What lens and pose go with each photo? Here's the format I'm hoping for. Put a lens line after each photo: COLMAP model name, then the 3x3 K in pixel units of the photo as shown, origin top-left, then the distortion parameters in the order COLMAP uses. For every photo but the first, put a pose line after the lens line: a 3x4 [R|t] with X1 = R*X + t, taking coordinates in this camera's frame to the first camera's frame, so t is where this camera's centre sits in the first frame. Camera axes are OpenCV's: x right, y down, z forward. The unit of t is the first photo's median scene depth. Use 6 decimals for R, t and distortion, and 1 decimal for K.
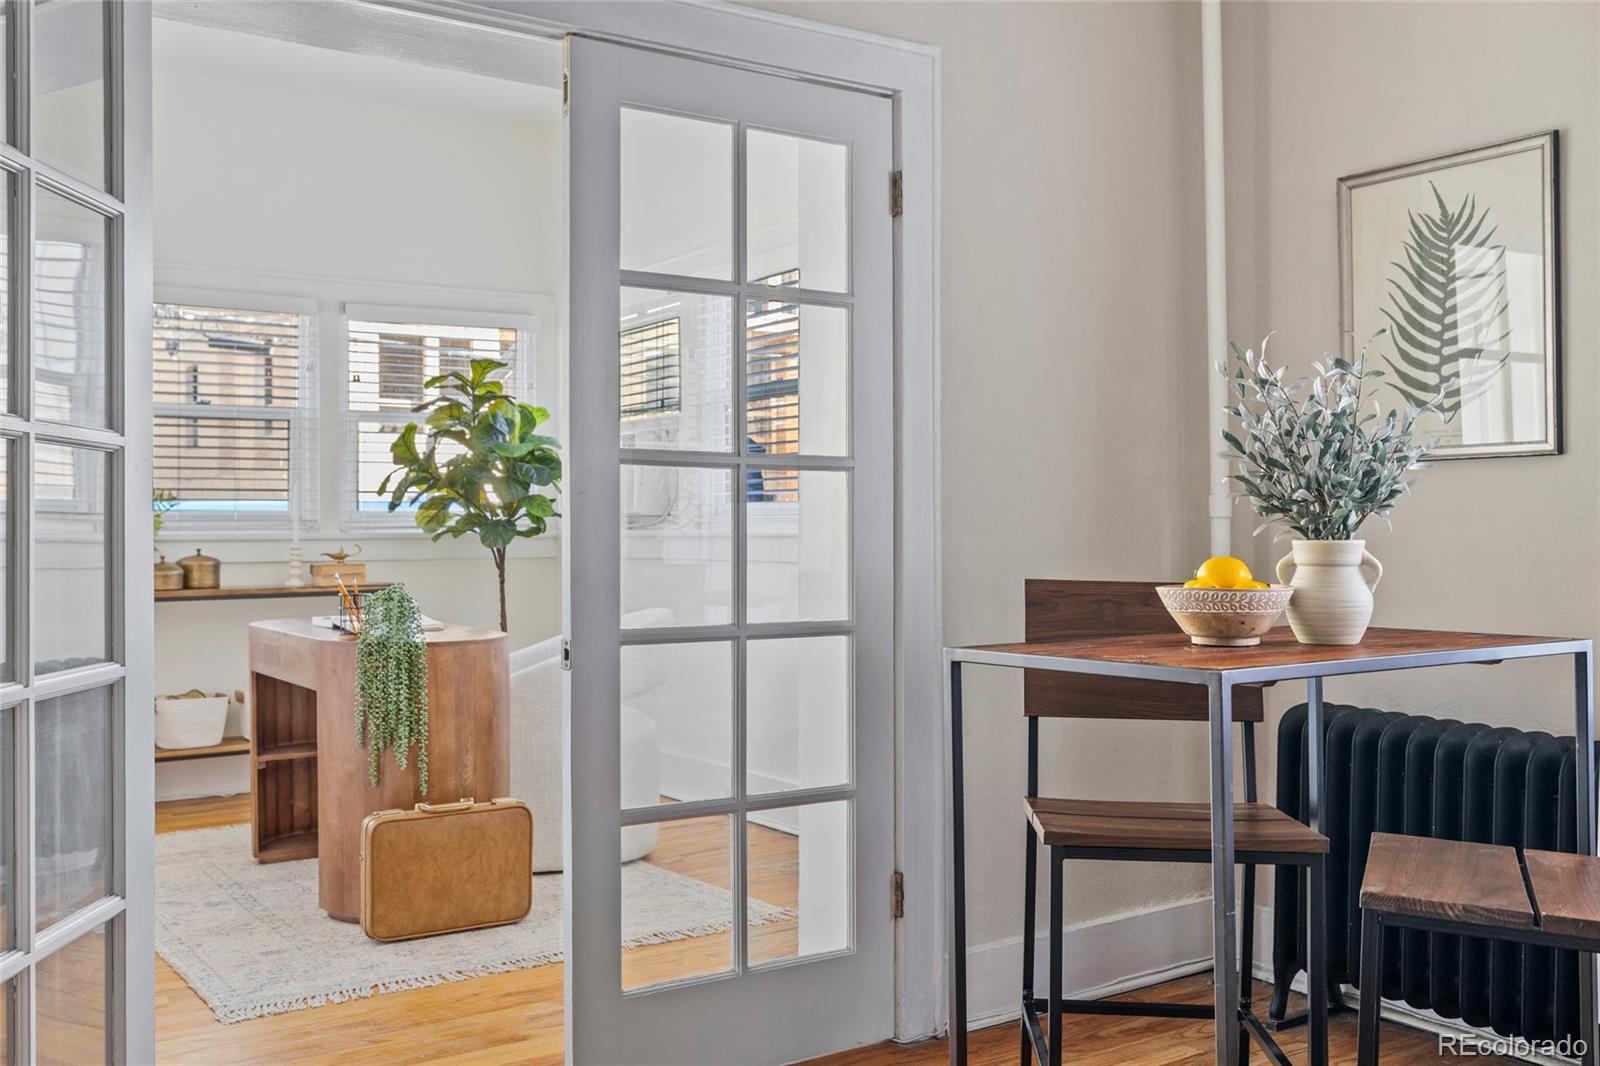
lens RADIAL K [[1545.2, 0, 805.1], [0, 1545.2, 526.8], [0, 0, 1]] dist [0.011121, 0.000000]
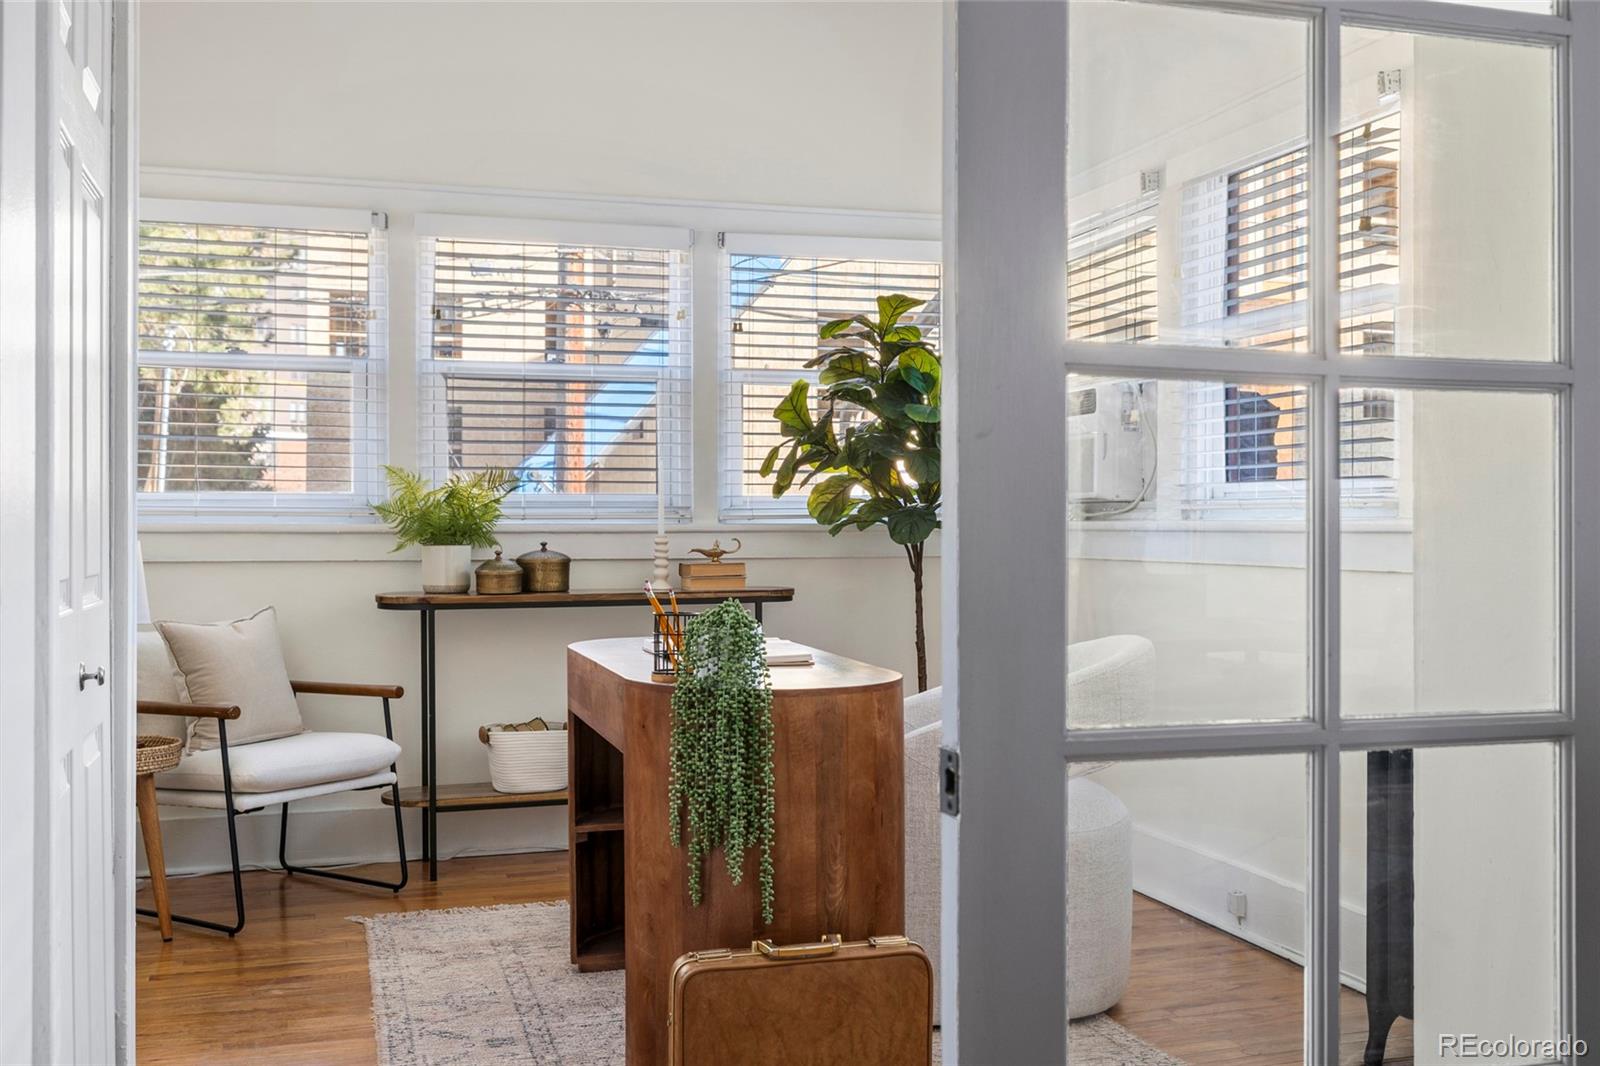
lens RADIAL K [[1545.2, 0, 788.5], [0, 1545.2, 506.8], [0, 0, 1]] dist [0.011121, 0.000000]
pose [[0.953918, 0.000464, -0.300066, -0.031457], [-0.002899, 0.999966, -0.007667, 0.001605], [0.300053, 0.008183, 0.953888, 0.280983]]
